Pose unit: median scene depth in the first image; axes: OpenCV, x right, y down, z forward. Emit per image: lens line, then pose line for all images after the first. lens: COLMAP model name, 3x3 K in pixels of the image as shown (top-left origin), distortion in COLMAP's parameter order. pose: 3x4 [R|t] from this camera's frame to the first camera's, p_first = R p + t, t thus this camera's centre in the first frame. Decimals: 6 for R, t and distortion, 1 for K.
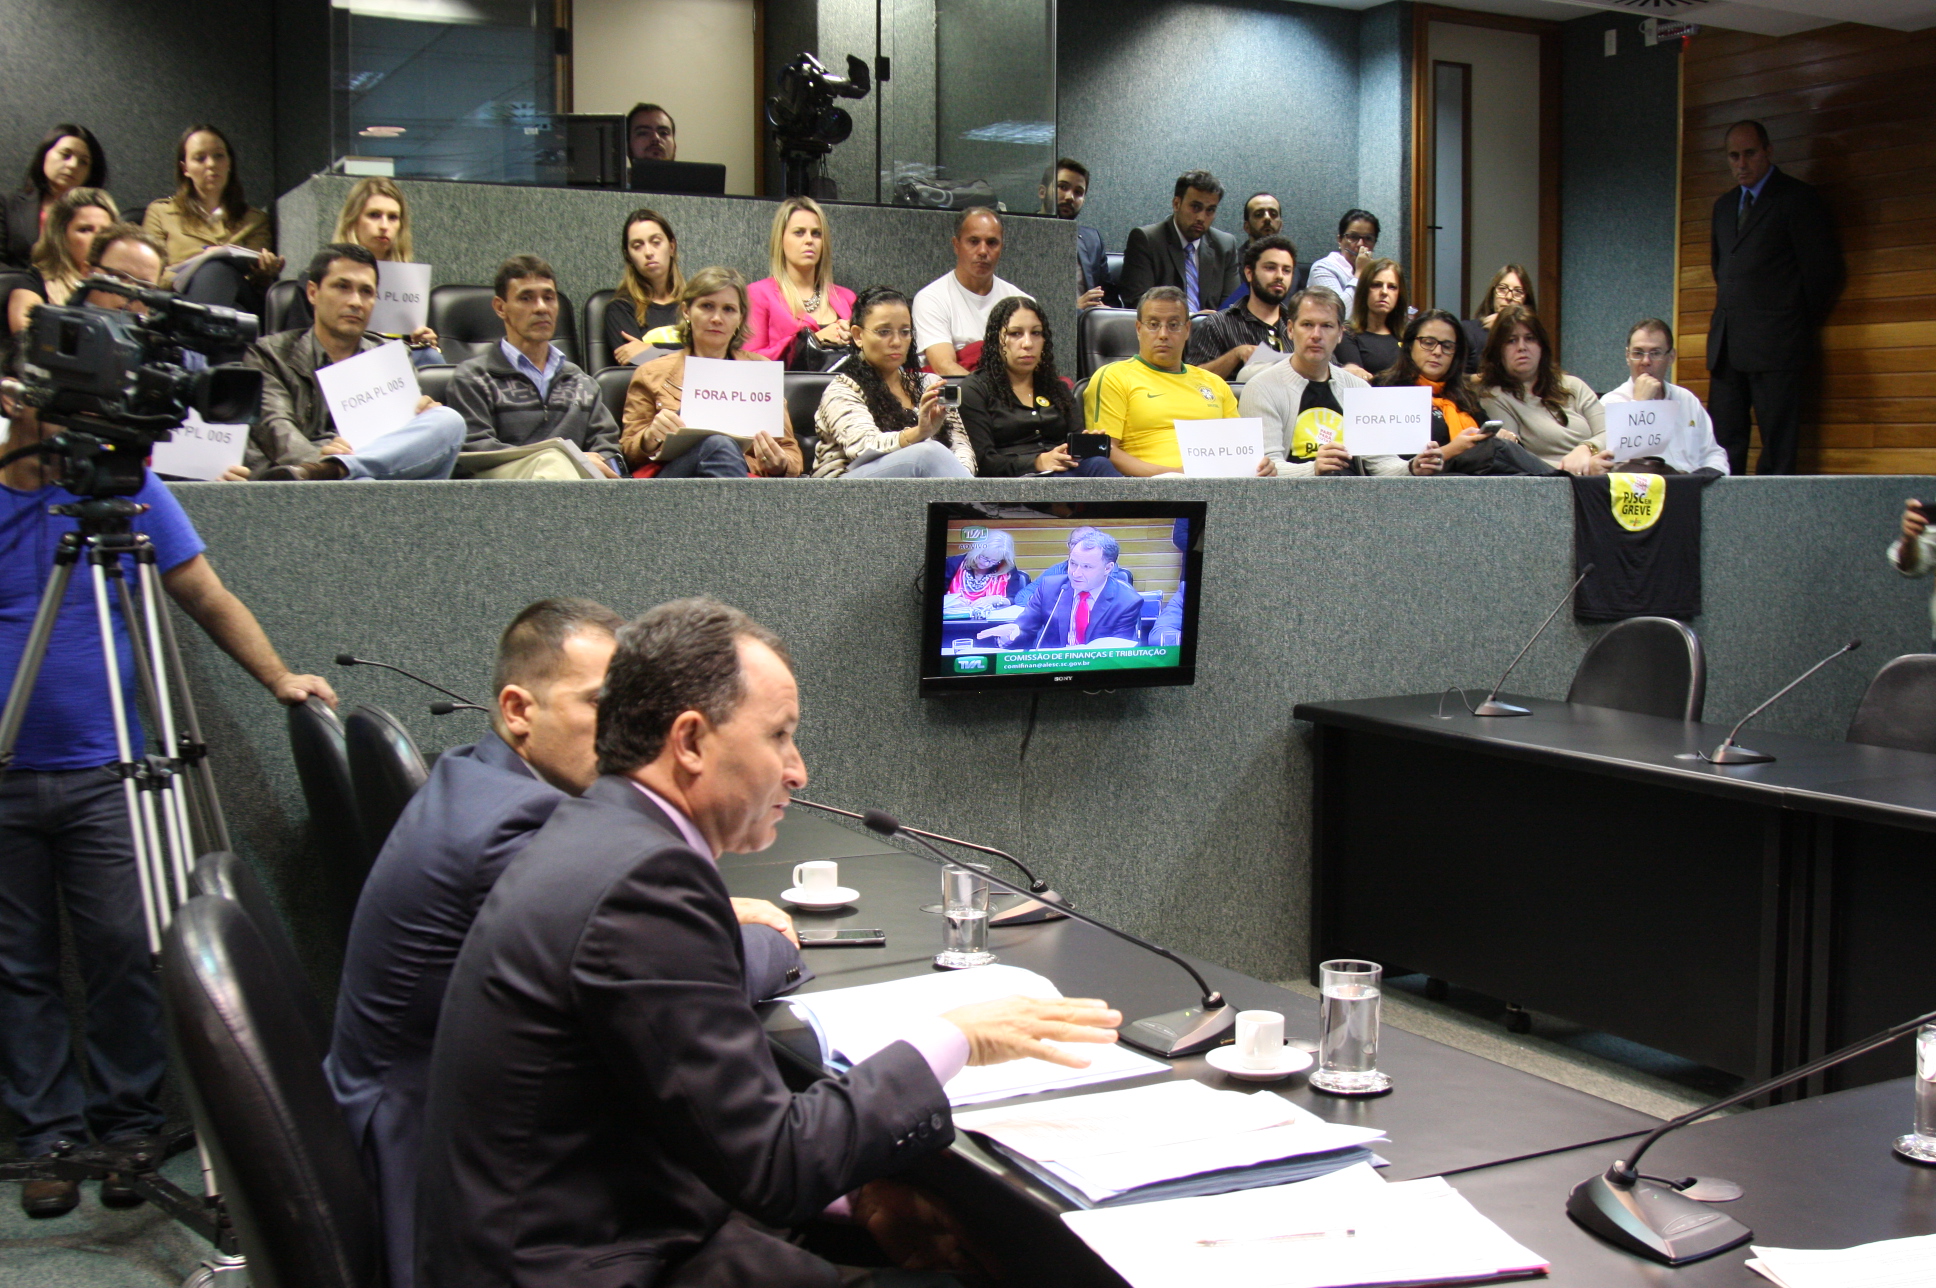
lens RADIAL K [[2097.9, 0, 983.4], [0, 2097.9, 645.0], [0, 0, 1]] dist [-0.109170, 0.000000]
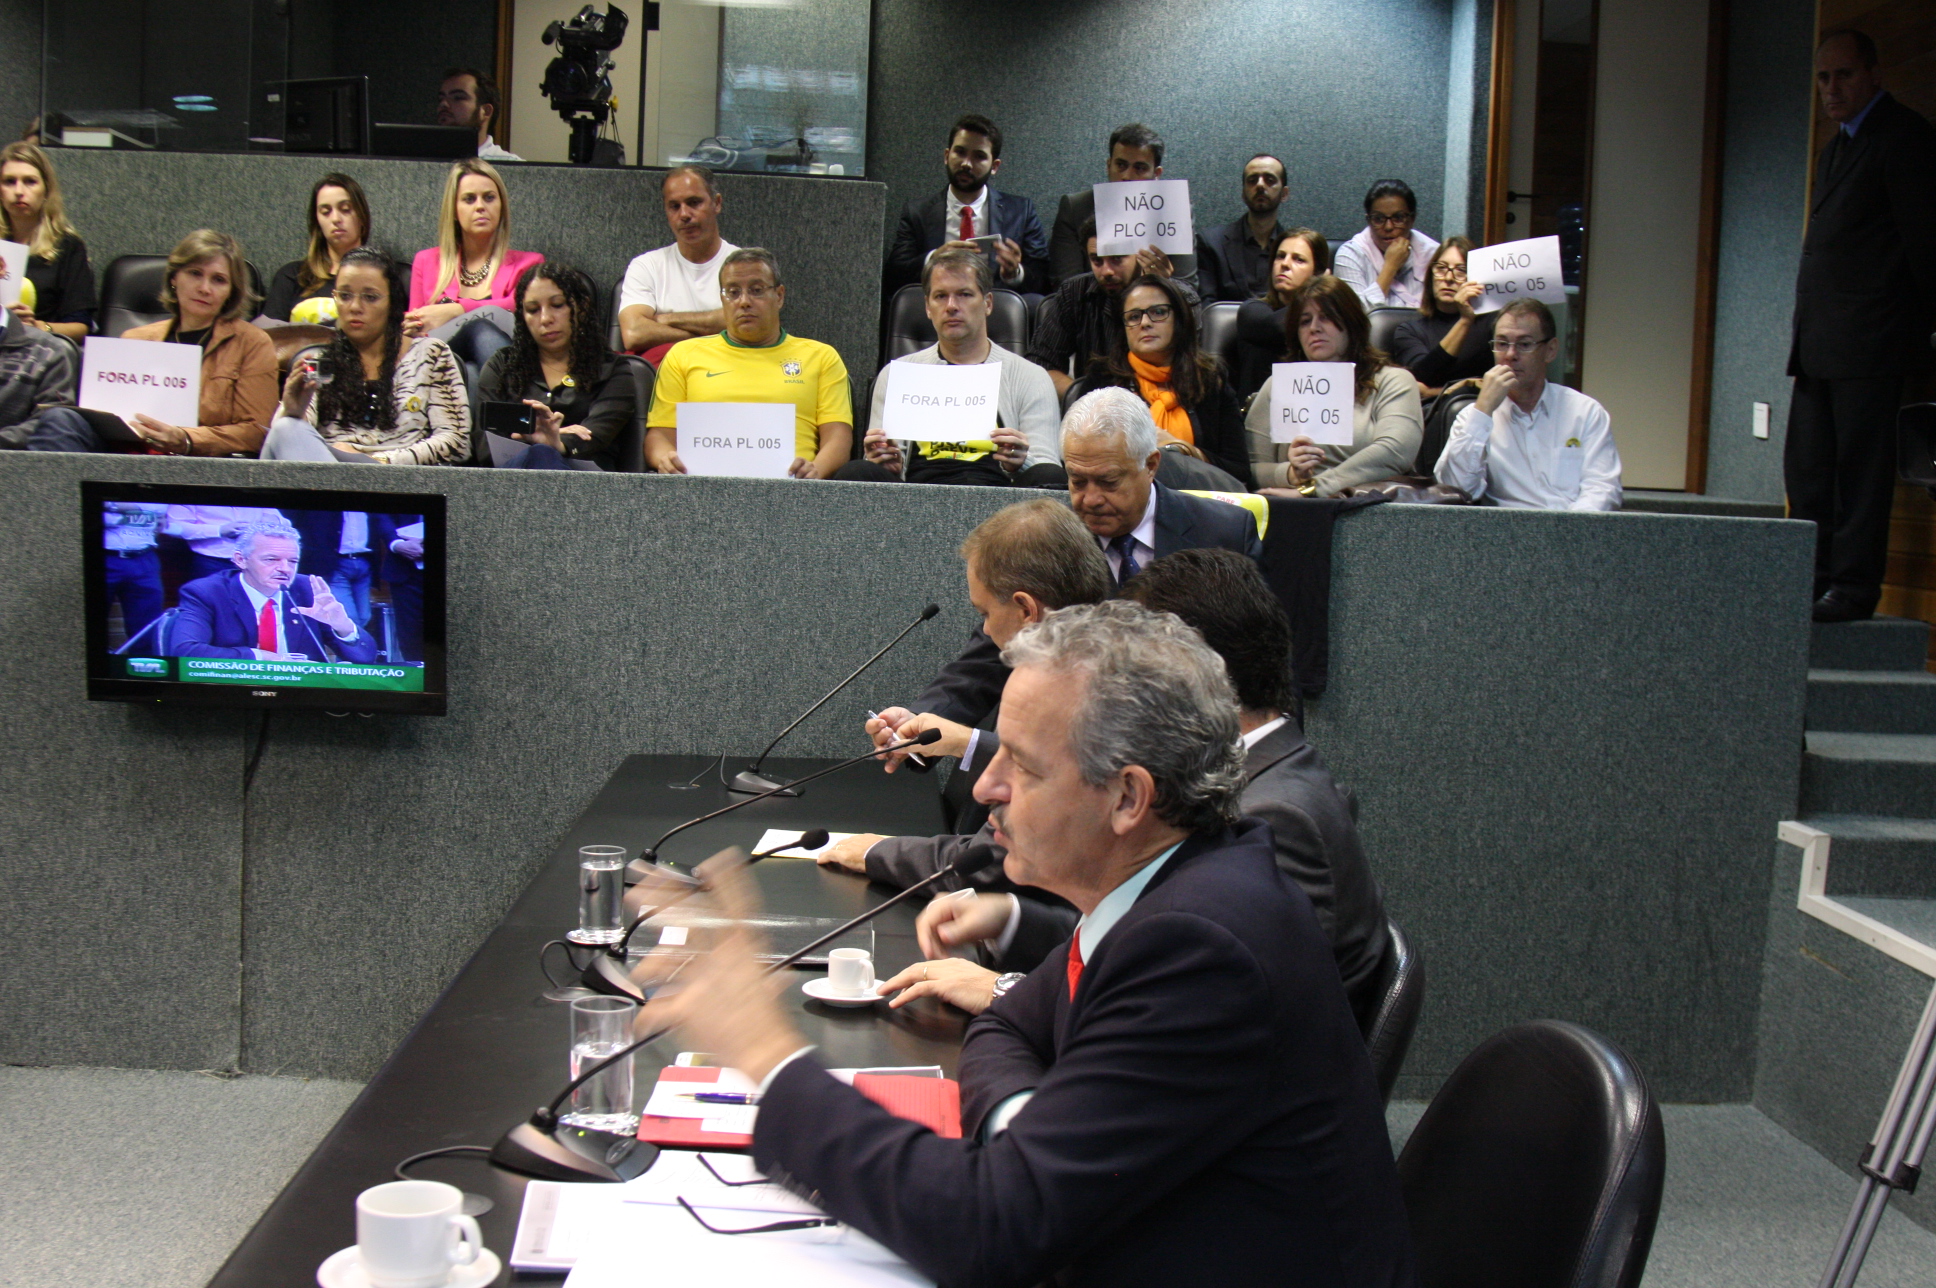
lens RADIAL K [[2097.9, 0, 973.8], [0, 2097.9, 646.2], [0, 0, 1]] dist [-0.109170, 0.000000]
pose [[0.912190, 0.073463, -0.403128, 0.564346], [-0.076868, 0.997011, 0.007751, -0.028285], [0.402492, 0.023918, 0.915111, 0.297422]]
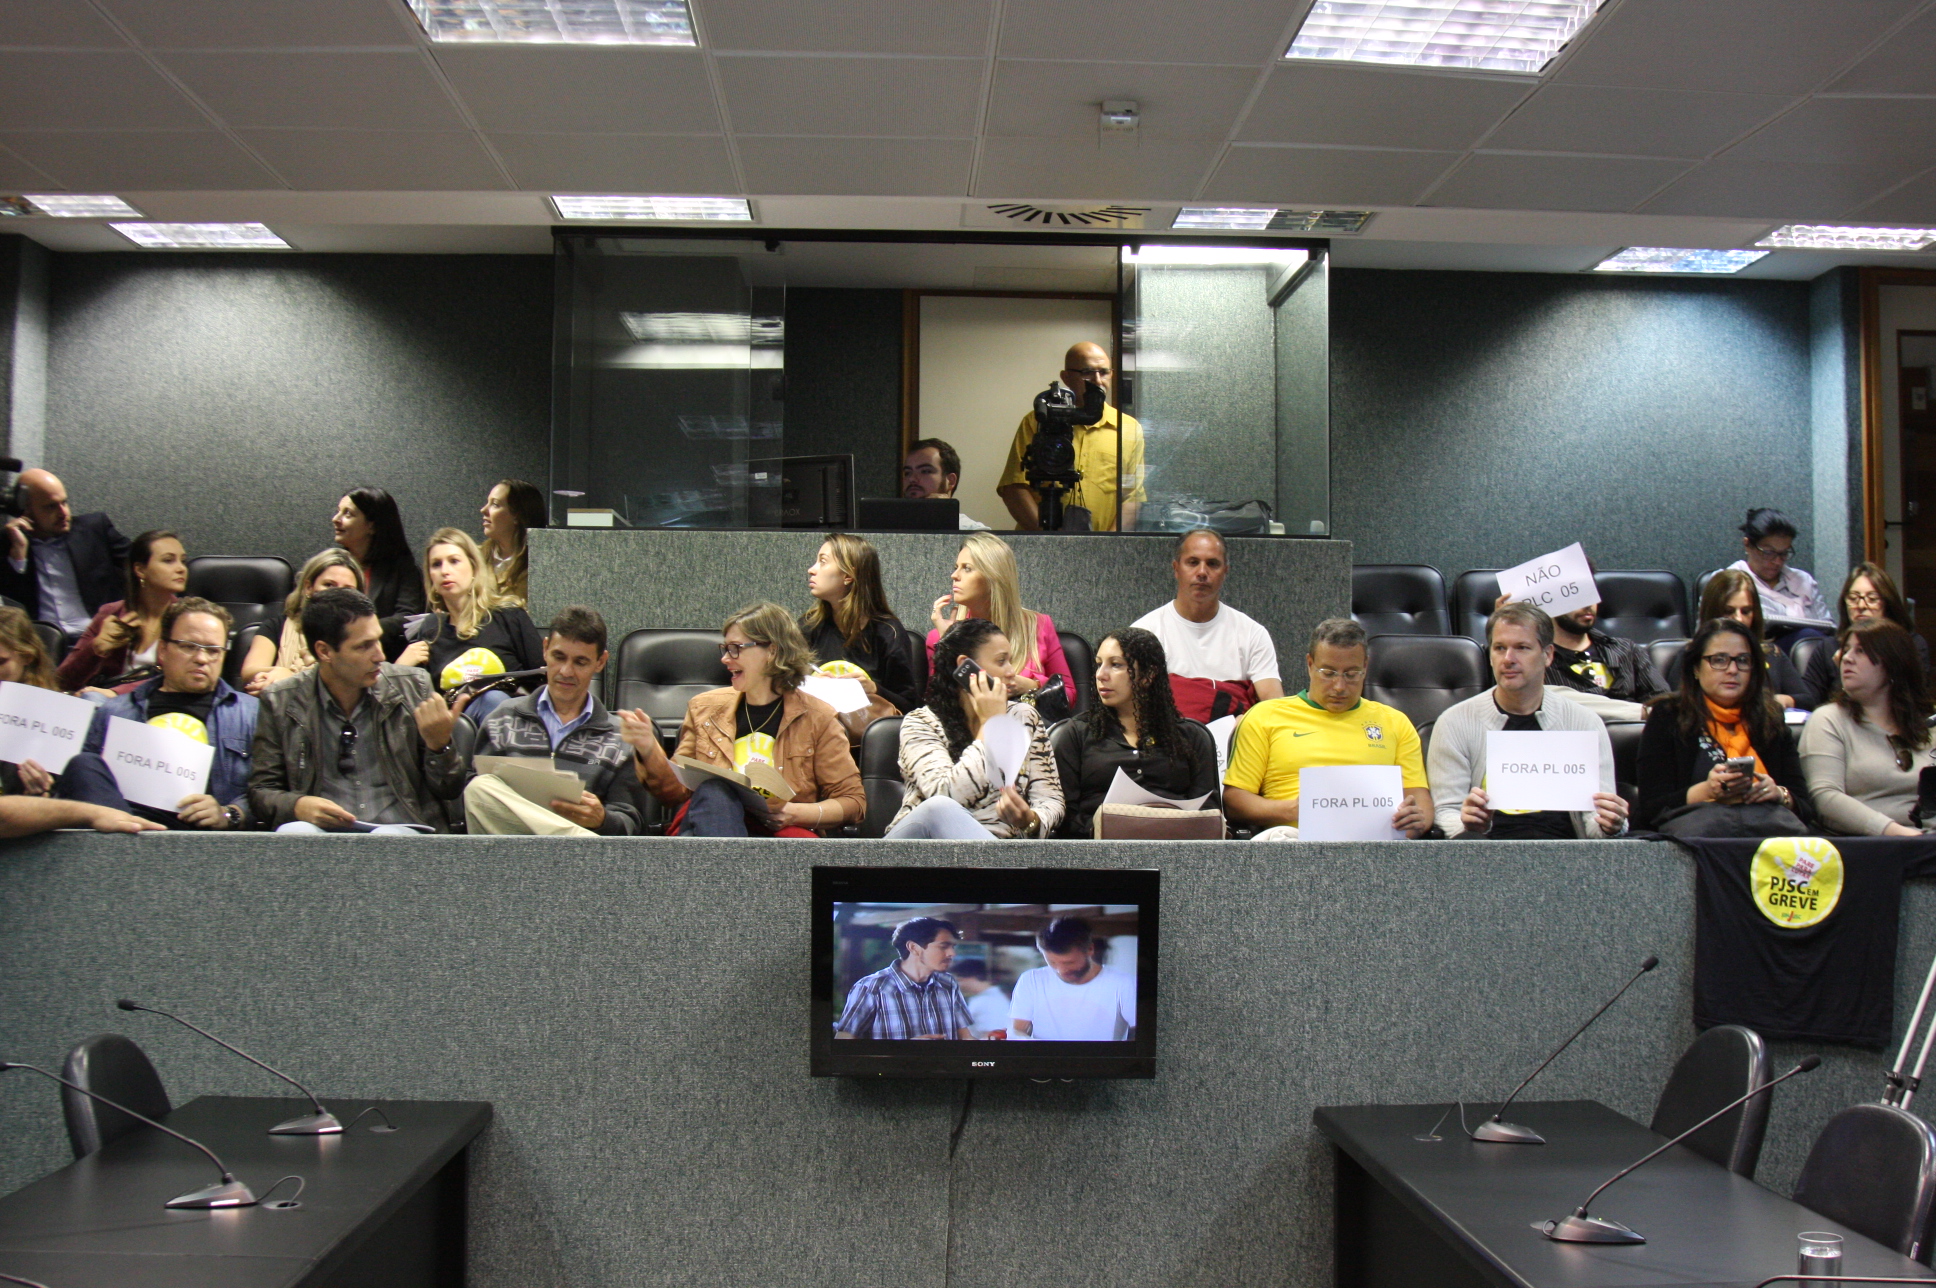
lens RADIAL K [[2097.9, 0, 991.5], [0, 2097.9, 679.9], [0, 0, 1]] dist [-0.109170, 0.000000]
pose [[0.906442, -0.010494, -0.422201, 0.369761], [-0.042611, 0.992318, -0.116148, -0.038068], [0.420176, 0.123271, 0.899031, 0.152513]]
